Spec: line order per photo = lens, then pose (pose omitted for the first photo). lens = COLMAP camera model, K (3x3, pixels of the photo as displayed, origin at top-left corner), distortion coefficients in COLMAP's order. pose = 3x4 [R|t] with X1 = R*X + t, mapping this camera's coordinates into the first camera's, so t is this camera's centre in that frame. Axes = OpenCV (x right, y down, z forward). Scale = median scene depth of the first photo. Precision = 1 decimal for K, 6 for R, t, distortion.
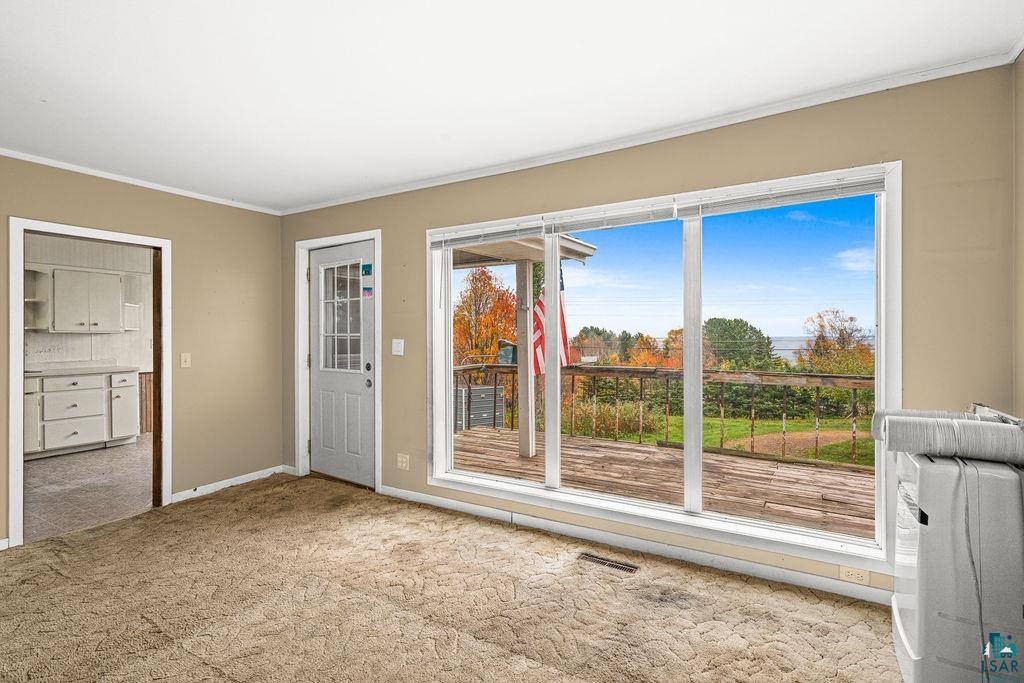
lens RADIAL K [[500.4, 0, 509.6], [0, 500.4, 338.8], [0, 0, 1]] dist [0.005087, -0.000235]
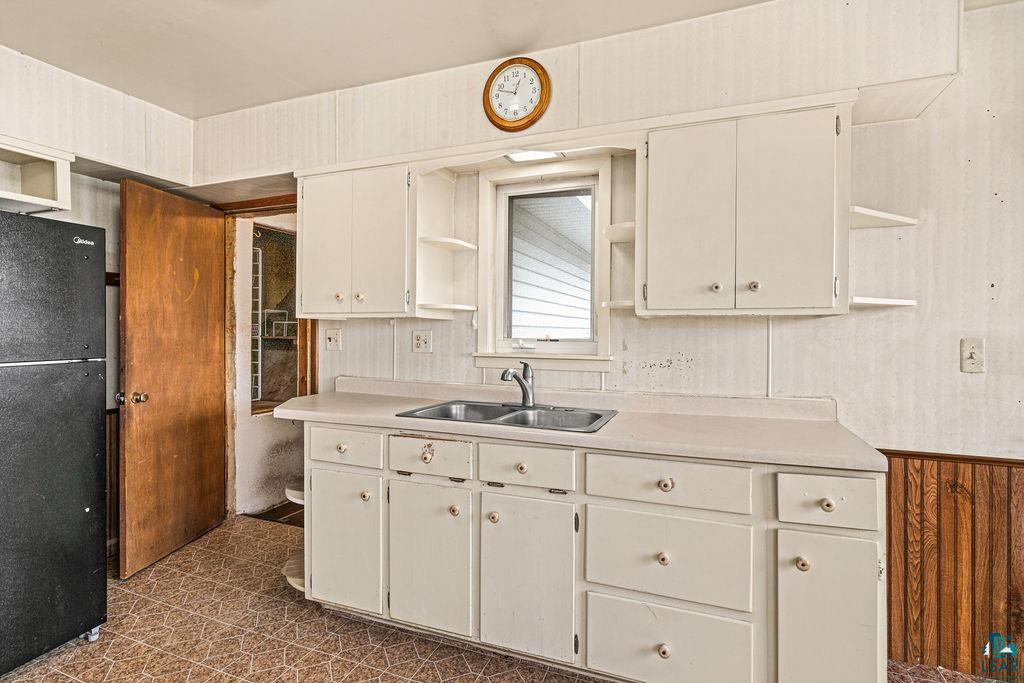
lens RADIAL K [[500.4, 0, 515.1], [0, 500.4, 336.9], [0, 0, 1]] dist [0.005087, -0.000235]
pose [[0.173227, 0.018553, -0.984707, -0.588998], [-0.008729, 0.999812, 0.017302, -0.002743], [0.984843, 0.005598, 0.173356, 0.861418]]
